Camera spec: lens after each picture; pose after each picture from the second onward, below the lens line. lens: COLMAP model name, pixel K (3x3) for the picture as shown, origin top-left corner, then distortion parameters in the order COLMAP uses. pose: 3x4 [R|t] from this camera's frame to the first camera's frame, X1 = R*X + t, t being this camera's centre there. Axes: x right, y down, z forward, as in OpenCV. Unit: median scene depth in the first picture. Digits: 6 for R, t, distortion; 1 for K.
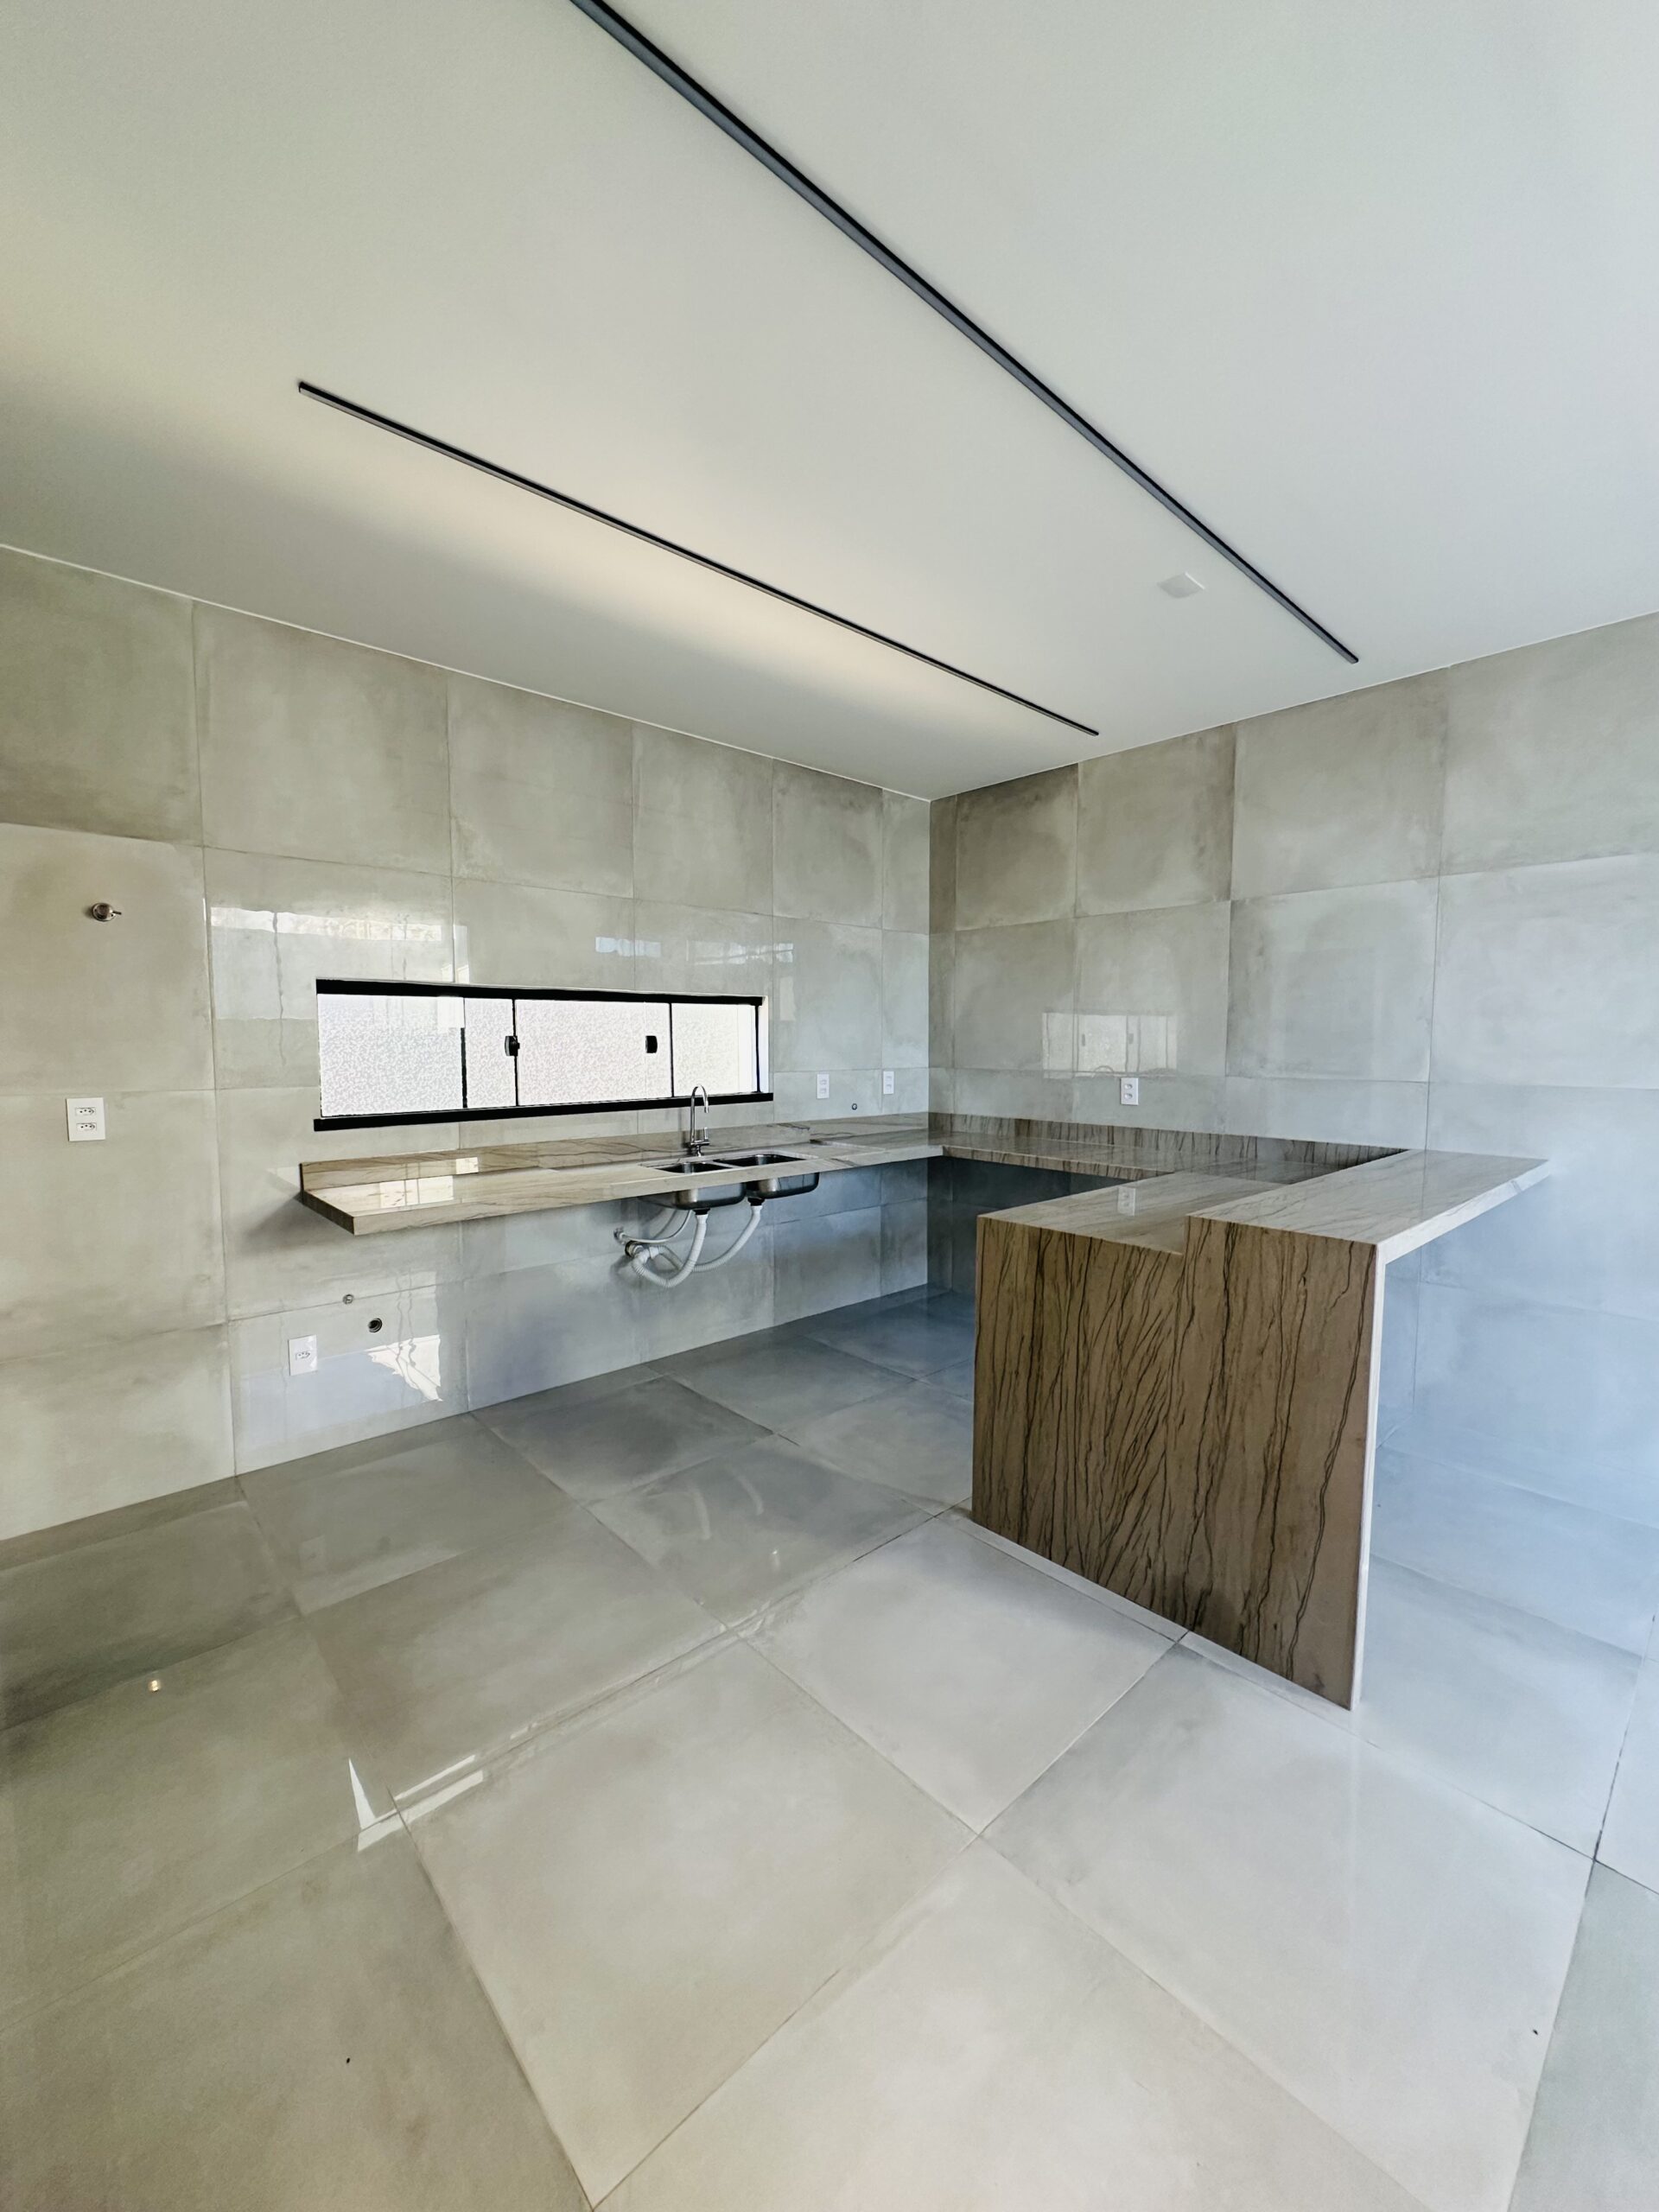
lens RADIAL K [[883.3, 0, 829.5], [0, 883.3, 1106.0], [0, 0, 1]] dist [-0.004165, 0.000849]
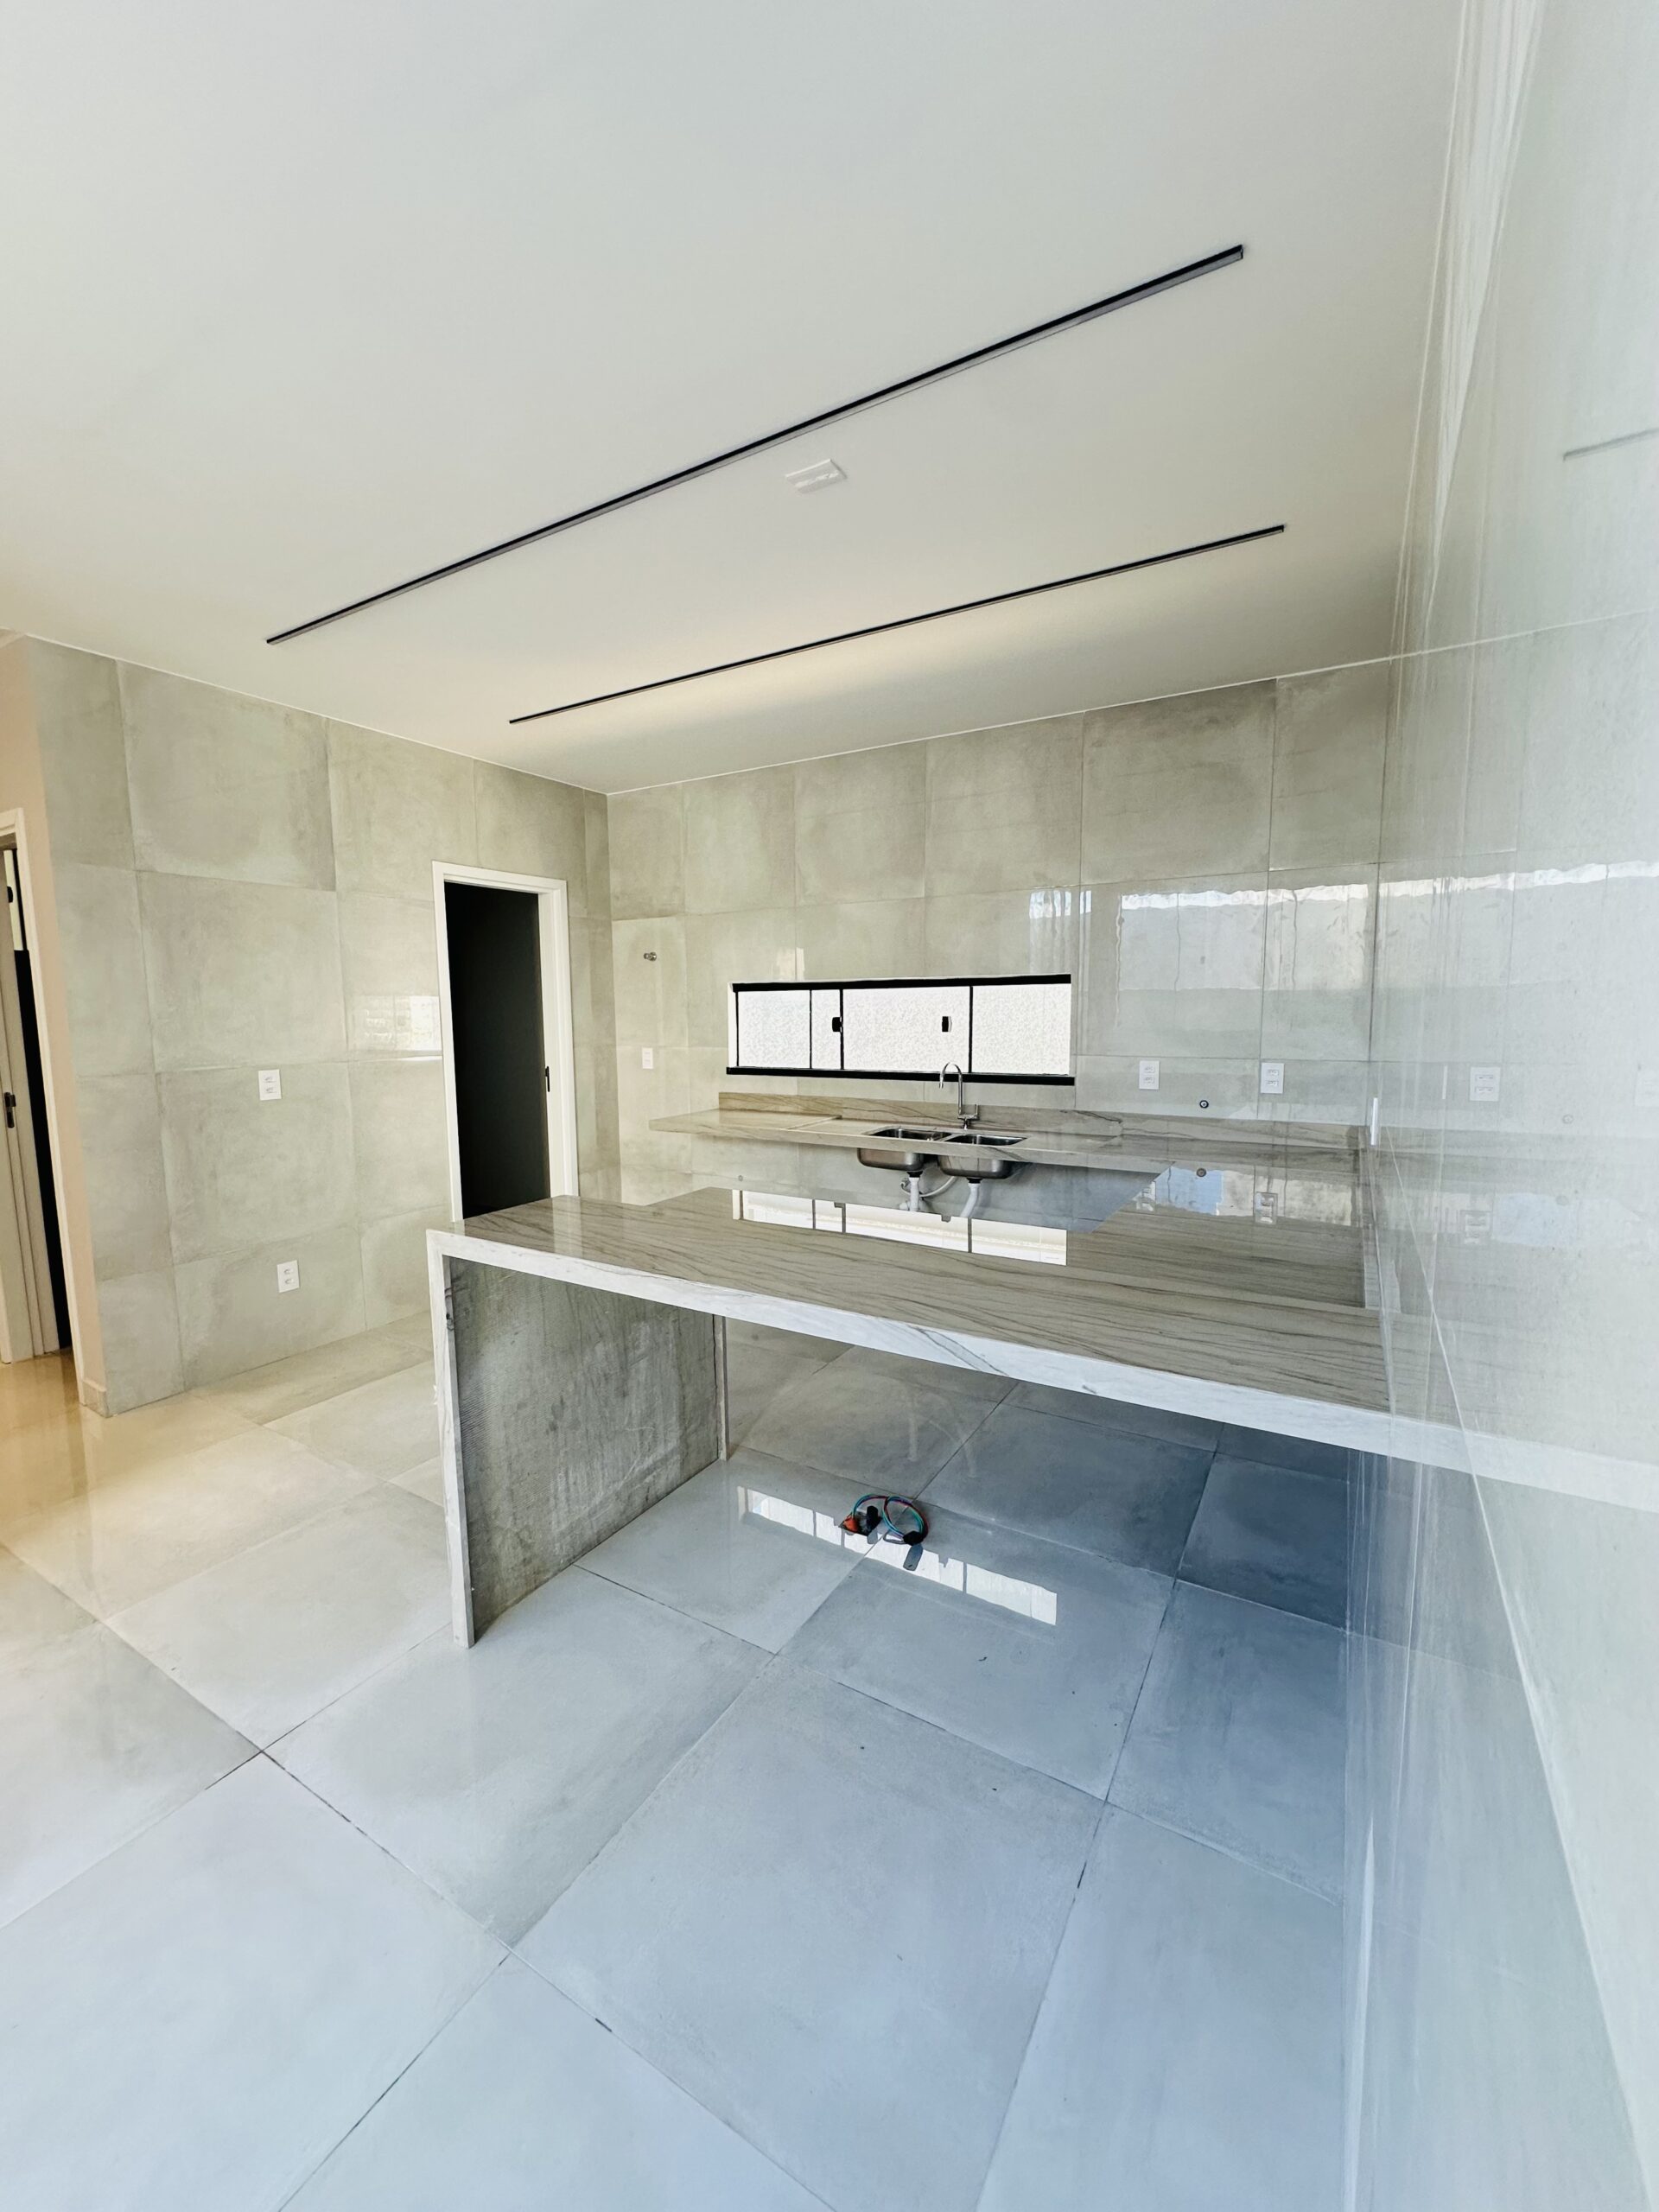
lens RADIAL K [[883.3, 0, 829.5], [0, 883.3, 1106.0], [0, 0, 1]] dist [-0.004165, 0.000849]
pose [[0.289842, 0.105638, -0.951227, 0.922997], [-0.062719, 0.993850, 0.091260, -0.066027], [0.955017, 0.033209, 0.294685, 0.588432]]
